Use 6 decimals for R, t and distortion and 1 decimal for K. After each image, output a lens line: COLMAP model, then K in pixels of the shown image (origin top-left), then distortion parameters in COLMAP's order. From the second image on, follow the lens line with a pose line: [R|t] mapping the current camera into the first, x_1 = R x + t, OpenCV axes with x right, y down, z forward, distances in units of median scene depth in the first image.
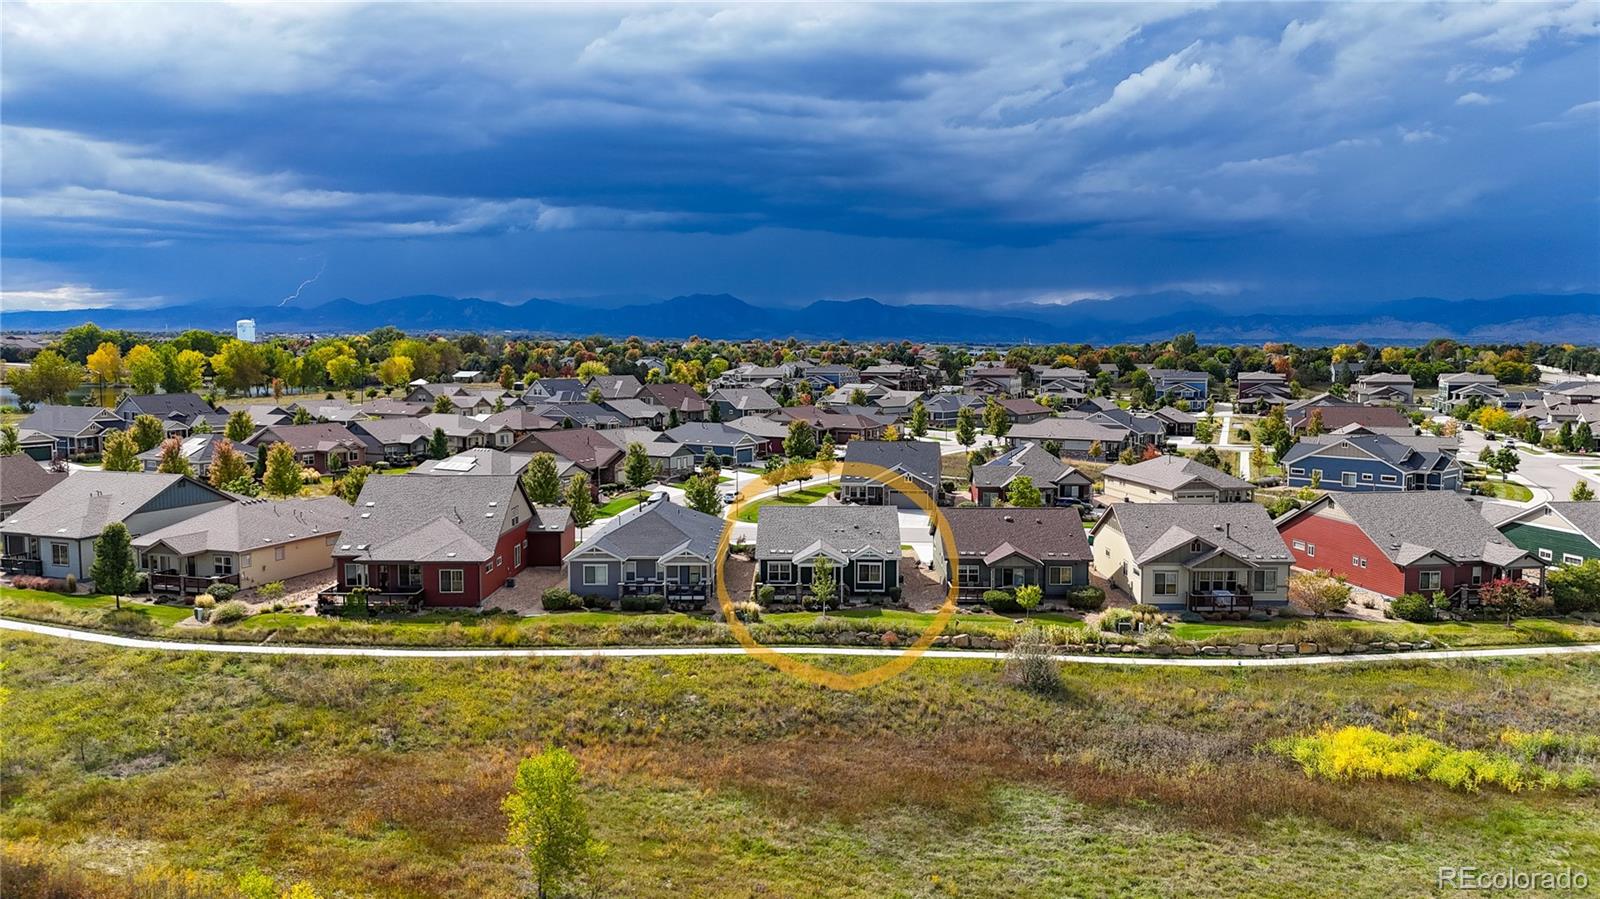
lens RADIAL K [[1160.2, 0, 798.7], [0, 1160.2, 451.6], [0, 0, 1]] dist [0.046143, -0.027181]
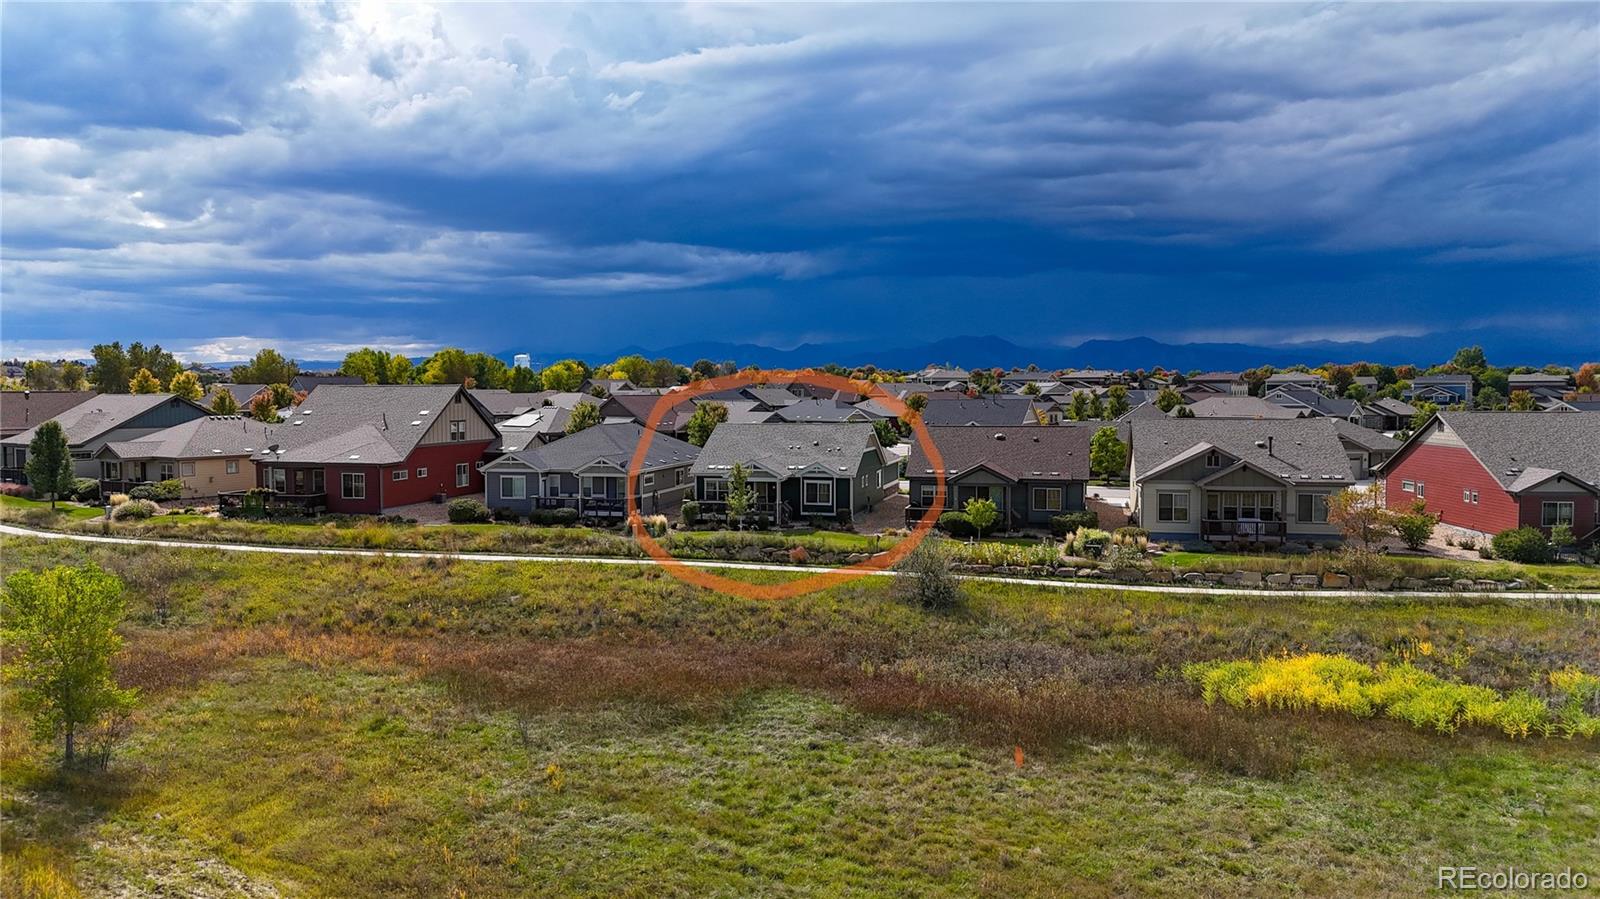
lens RADIAL K [[1160.2, 0, 801.4], [0, 1160.2, 444.3], [0, 0, 1]] dist [0.046143, -0.027181]
pose [[0.974722, 0.007415, -0.223297, 0.259142], [-0.016786, 0.999055, -0.040097, 0.112717], [0.222788, 0.042832, 0.973925, 0.185481]]
